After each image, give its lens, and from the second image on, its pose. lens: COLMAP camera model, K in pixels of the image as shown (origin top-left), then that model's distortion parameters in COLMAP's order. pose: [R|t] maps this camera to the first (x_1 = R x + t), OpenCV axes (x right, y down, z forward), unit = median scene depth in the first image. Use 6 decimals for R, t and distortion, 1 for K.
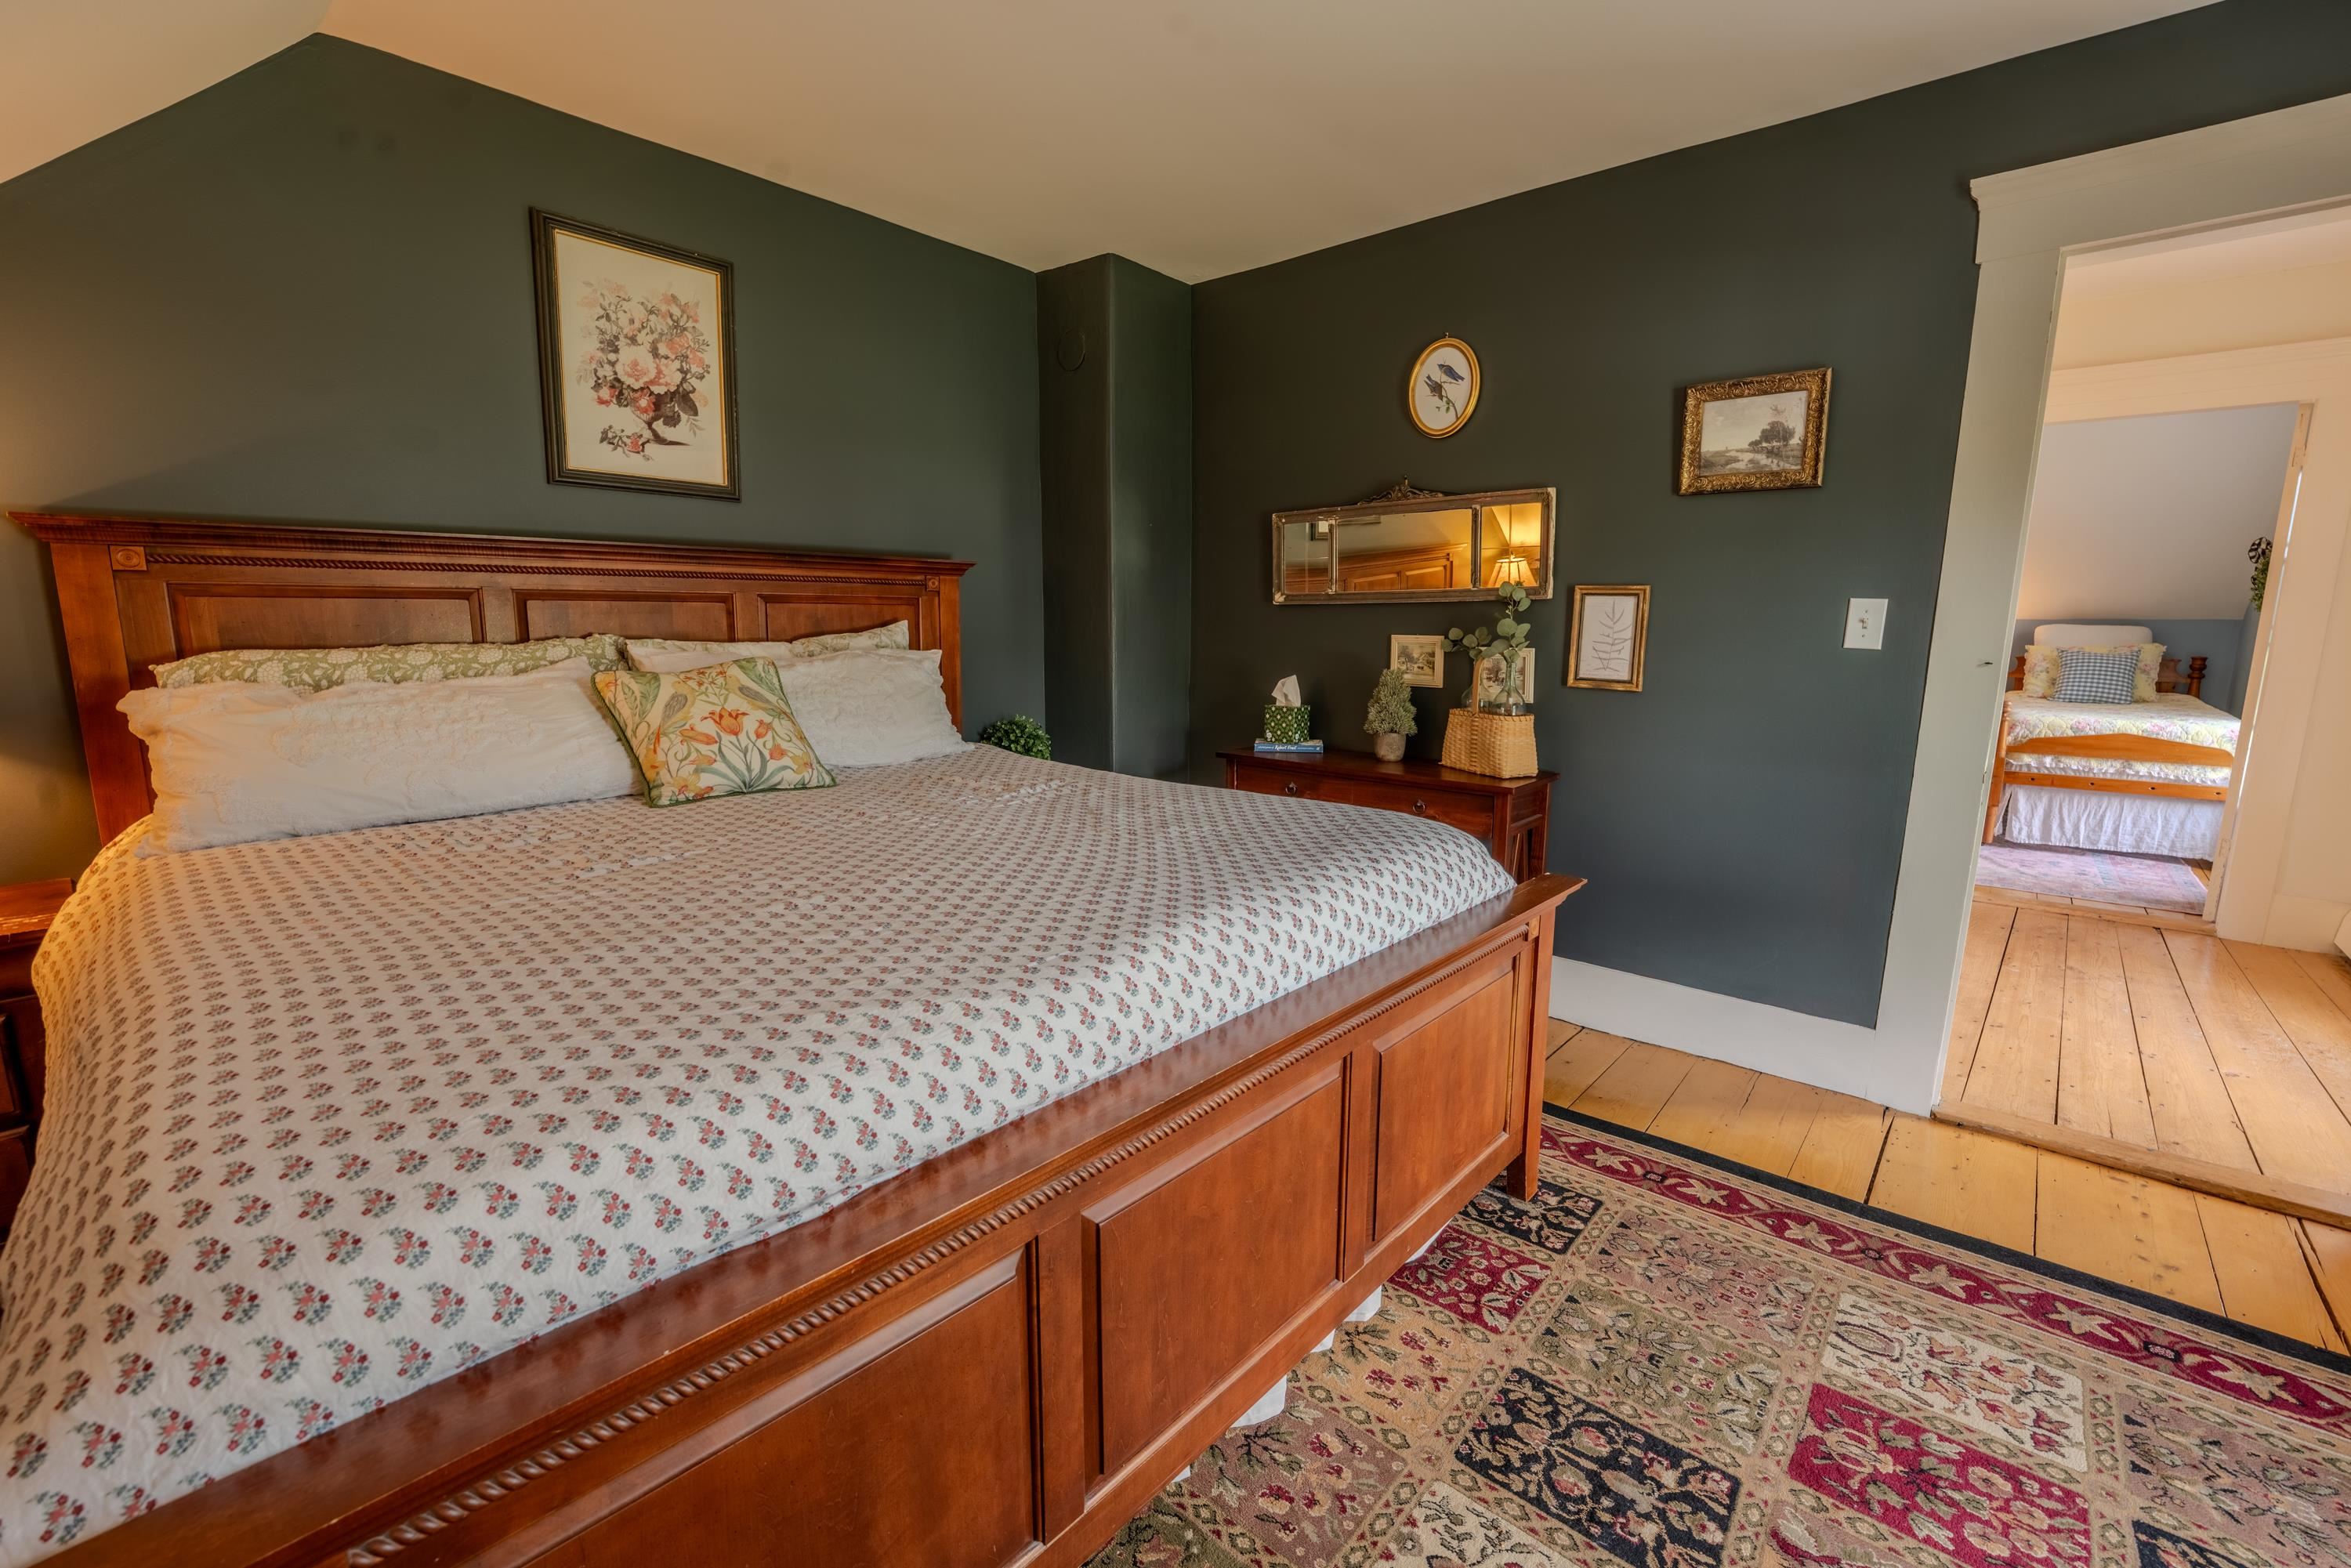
lens RADIAL K [[964.6, 0, 1192.8], [0, 964.6, 776.3], [0, 0, 1]] dist [-0.026344, 0.003185]
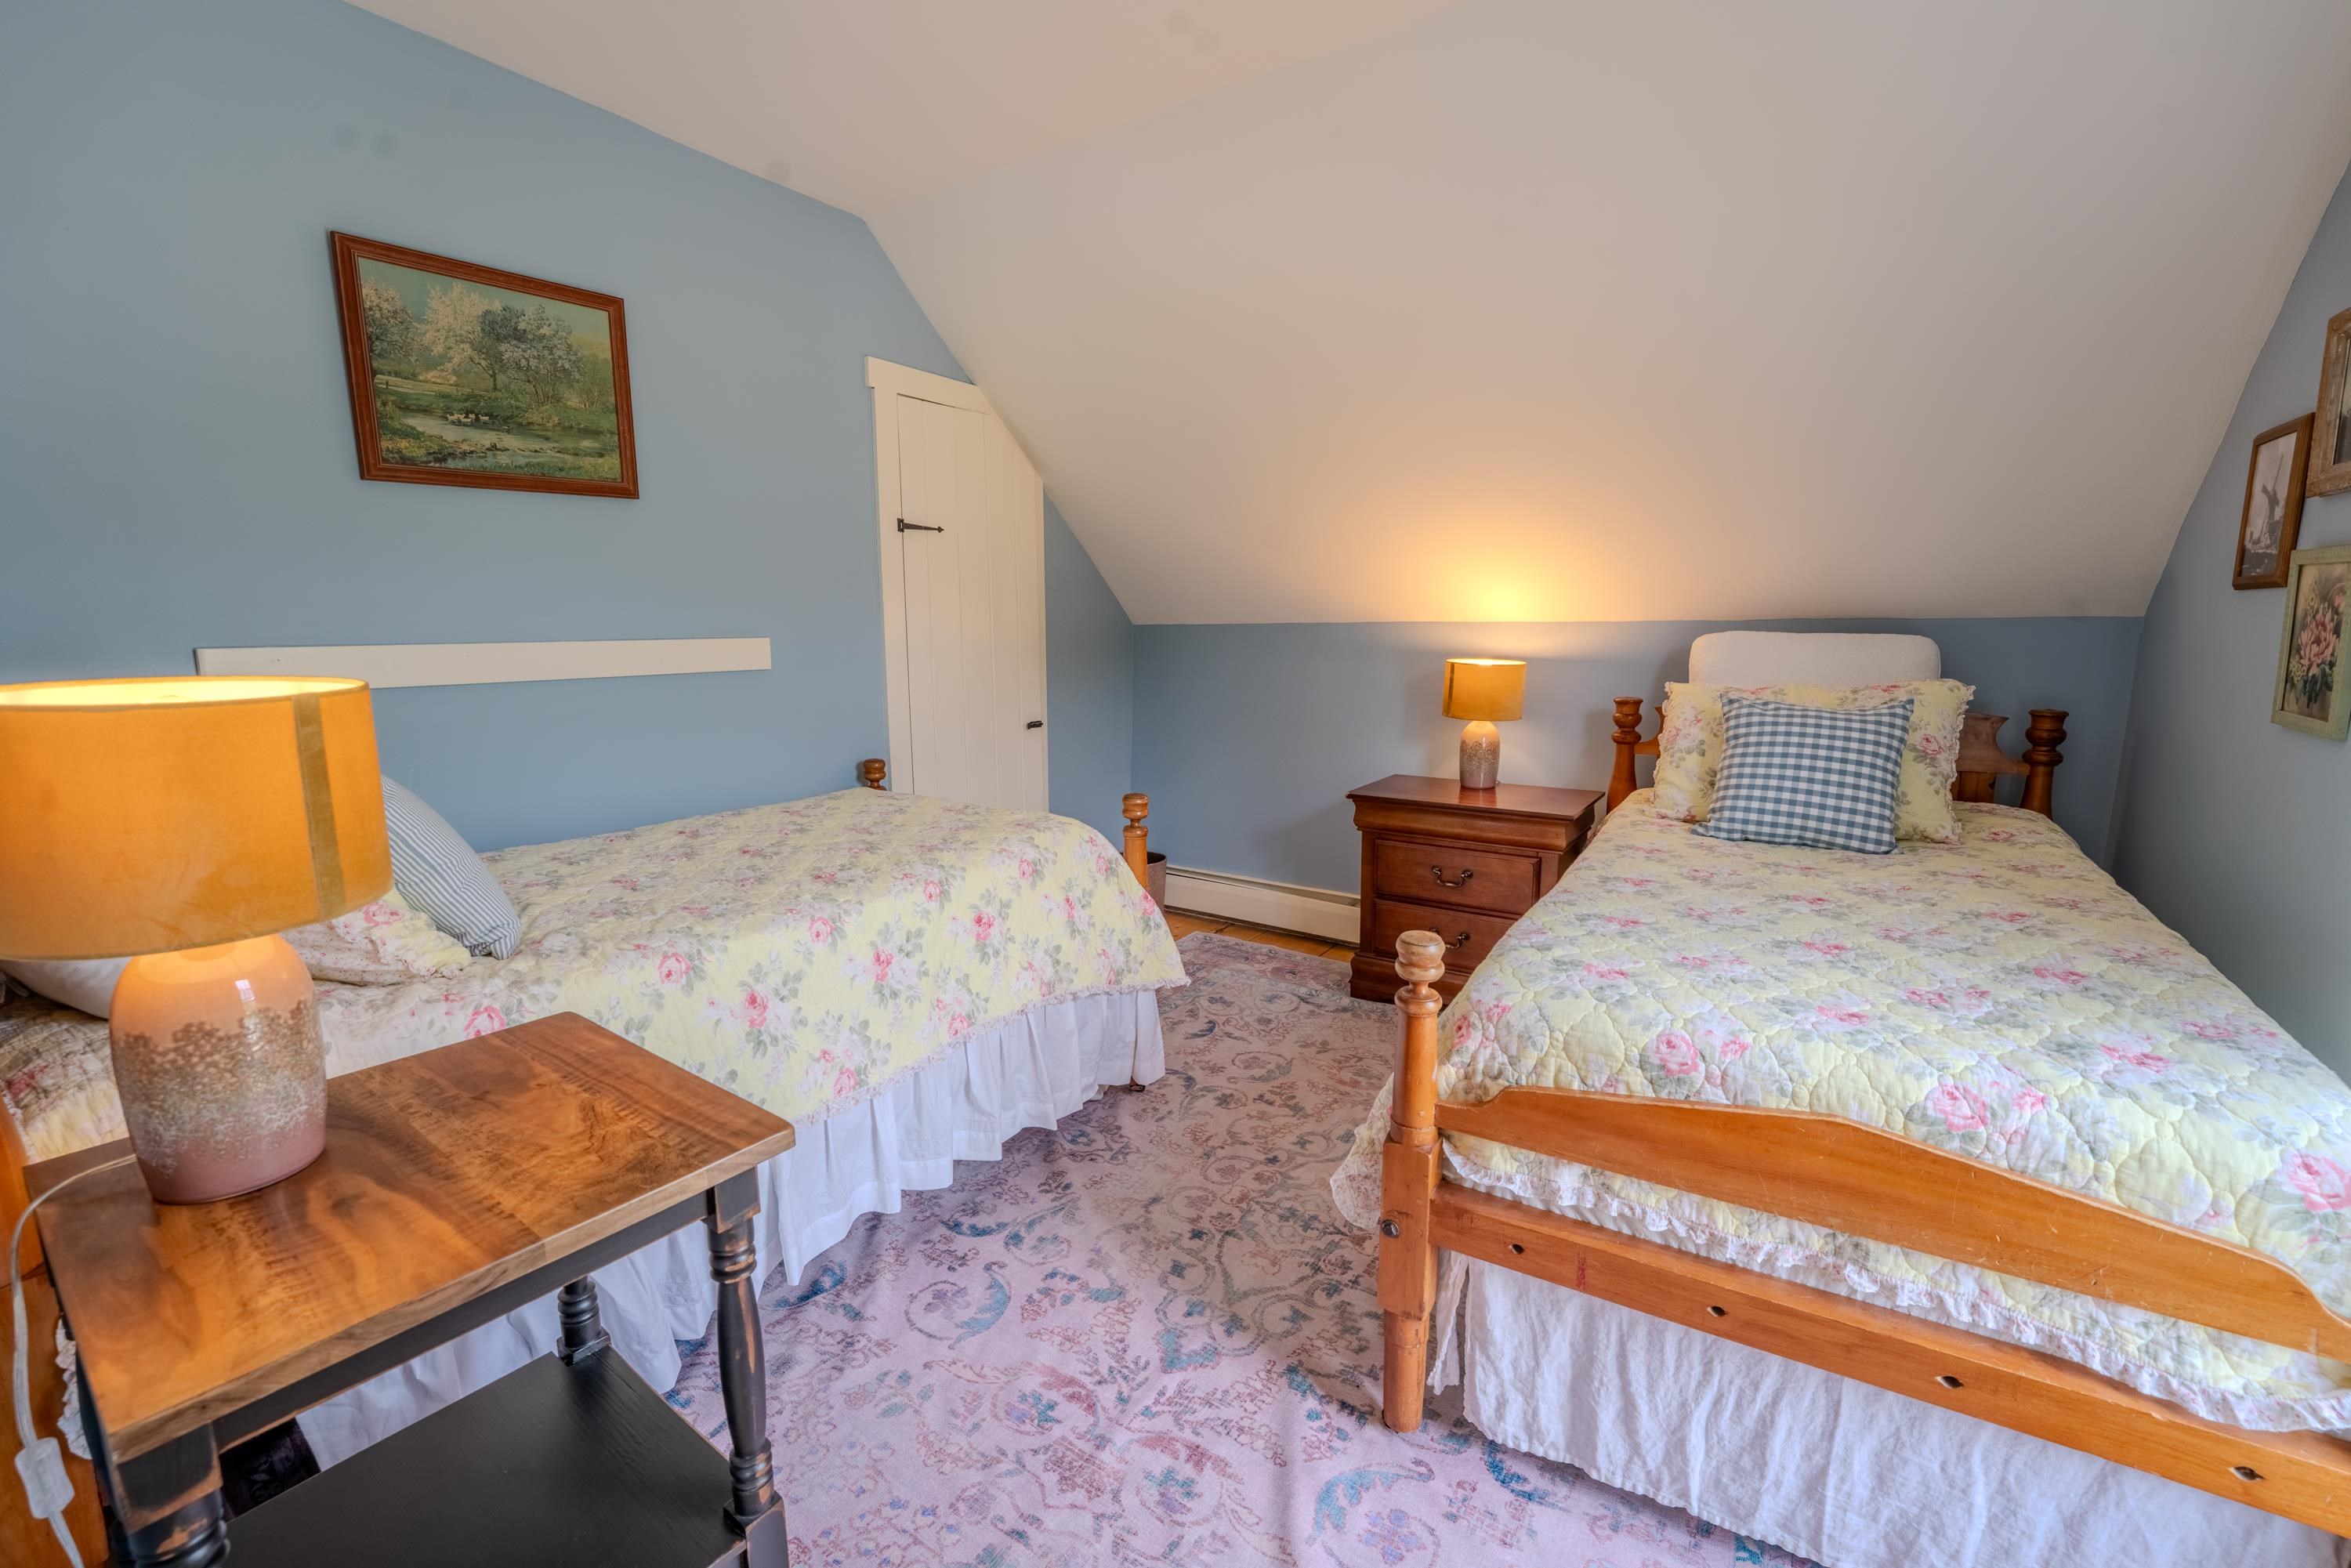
lens RADIAL K [[964.6, 0, 1180.1], [0, 964.6, 775.0], [0, 0, 1]] dist [-0.026344, 0.003185]
pose [[0.993049, -0.022810, 0.115471, 0.763838], [0.023813, 0.999690, -0.007313, -0.123349], [-0.115268, 0.010011, 0.993284, 0.747618]]
